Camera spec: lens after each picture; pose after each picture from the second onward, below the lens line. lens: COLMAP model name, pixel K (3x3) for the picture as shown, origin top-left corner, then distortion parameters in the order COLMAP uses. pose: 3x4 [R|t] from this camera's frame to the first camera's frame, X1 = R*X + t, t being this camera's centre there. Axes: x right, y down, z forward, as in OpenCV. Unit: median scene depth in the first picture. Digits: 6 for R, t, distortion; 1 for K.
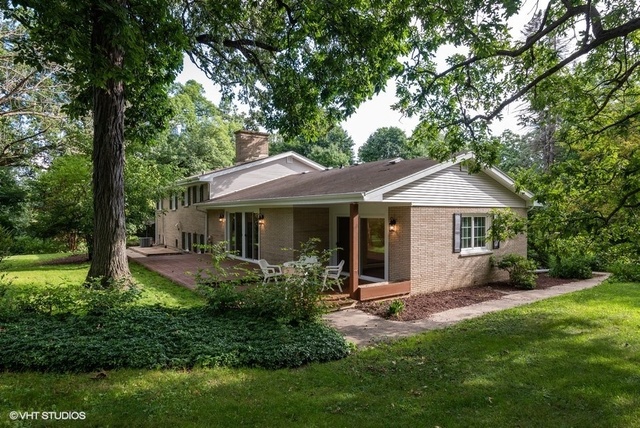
lens RADIAL K [[411.3, 0, 321.3], [0, 411.3, 214.5], [0, 0, 1]] dist [-0.002103, -0.000393]
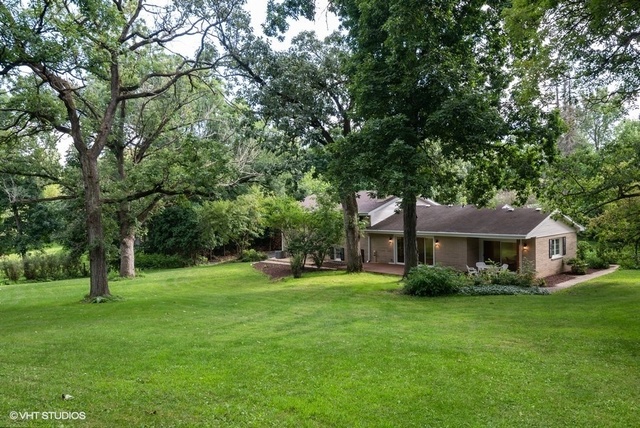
lens RADIAL K [[505.8, 0, 319.2], [0, 505.8, 214.4], [0, 0, 1]] dist [0.008451, 0.001633]
pose [[0.992879, -0.028571, 0.115647, -1.036877], [0.027025, 0.999524, 0.014910, -0.181749], [-0.116018, -0.011679, 0.993178, -1.291037]]
